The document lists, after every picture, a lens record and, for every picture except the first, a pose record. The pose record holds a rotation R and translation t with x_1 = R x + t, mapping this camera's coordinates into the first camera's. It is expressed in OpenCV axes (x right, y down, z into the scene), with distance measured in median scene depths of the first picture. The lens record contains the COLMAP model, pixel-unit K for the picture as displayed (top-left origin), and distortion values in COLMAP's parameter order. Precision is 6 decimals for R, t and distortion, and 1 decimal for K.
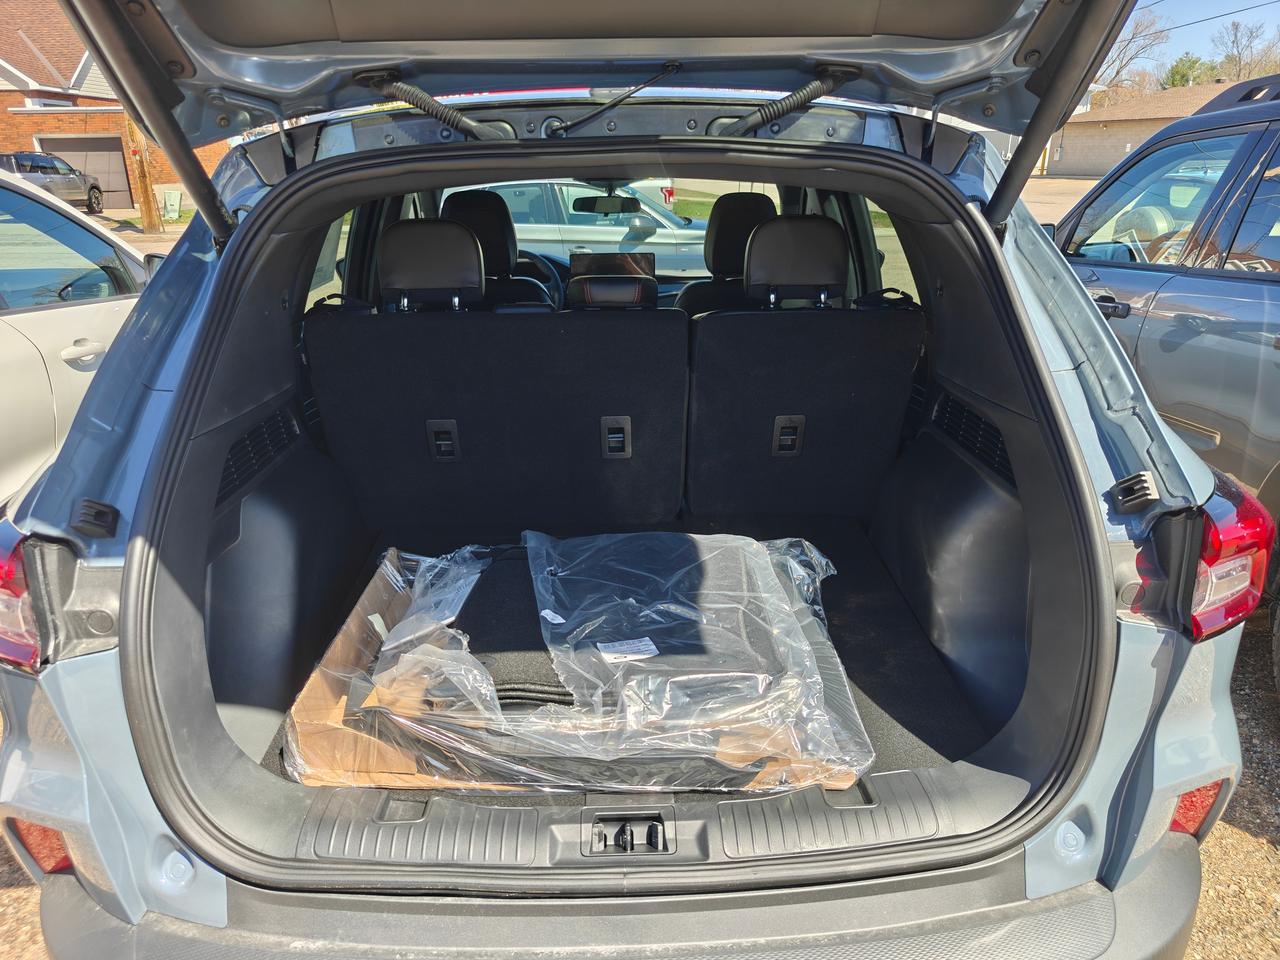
lens RADIAL K [[888.0, 0, 641.4], [0, 888.0, 483.3], [0, 0, 1]] dist [-0.011774, -0.005328]
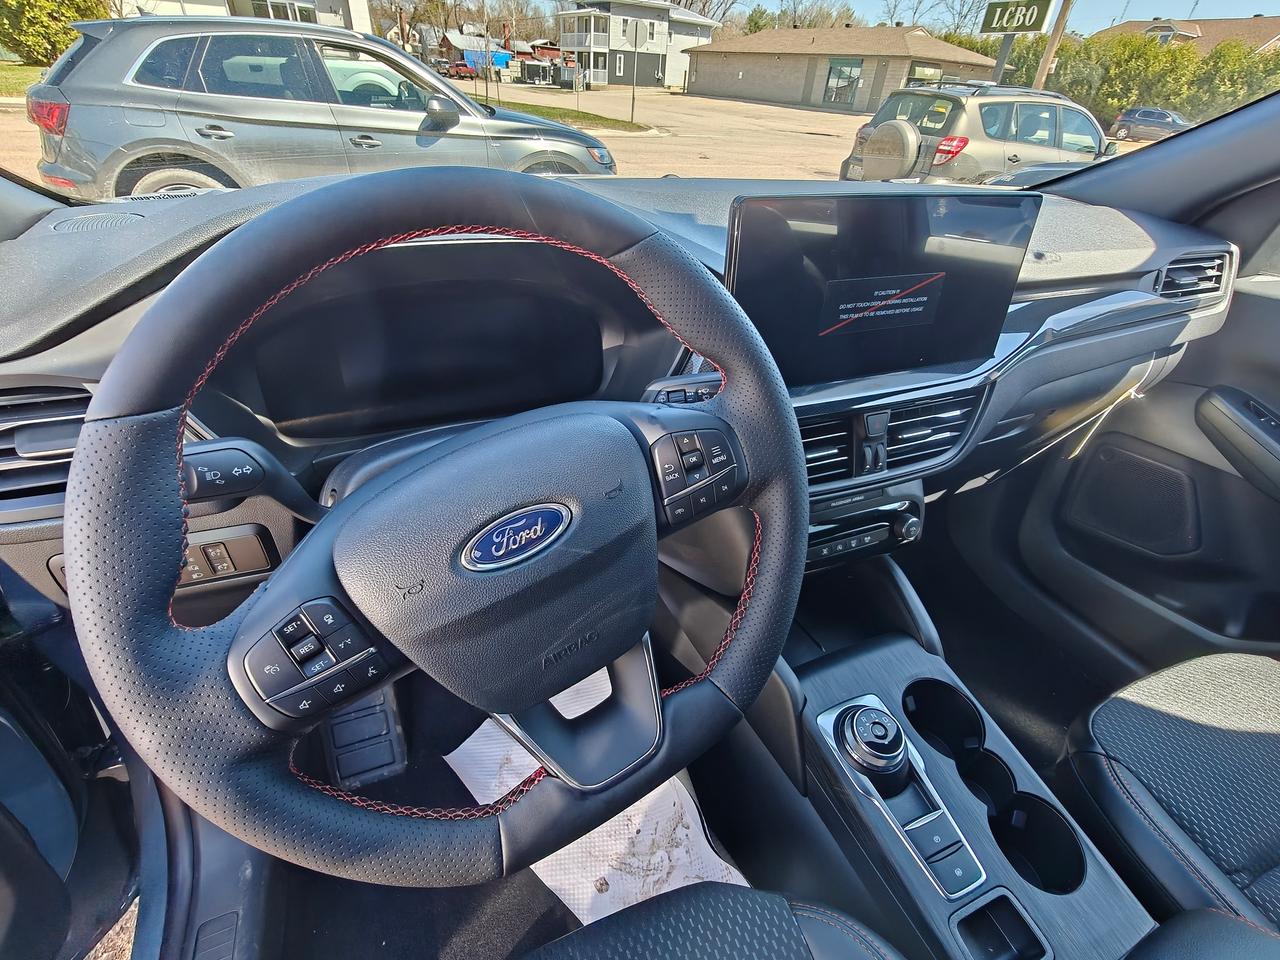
lens RADIAL K [[554.0, 0, 648.7], [0, 554.0, 476.9], [0, 0, 1]] dist [-0.002801, -0.000231]
pose [[0.919512, -0.168913, 0.354917, -0.061987], [0.063635, 0.955015, 0.289650, -0.095034], [-0.387877, -0.243752, 0.888896, 0.361441]]
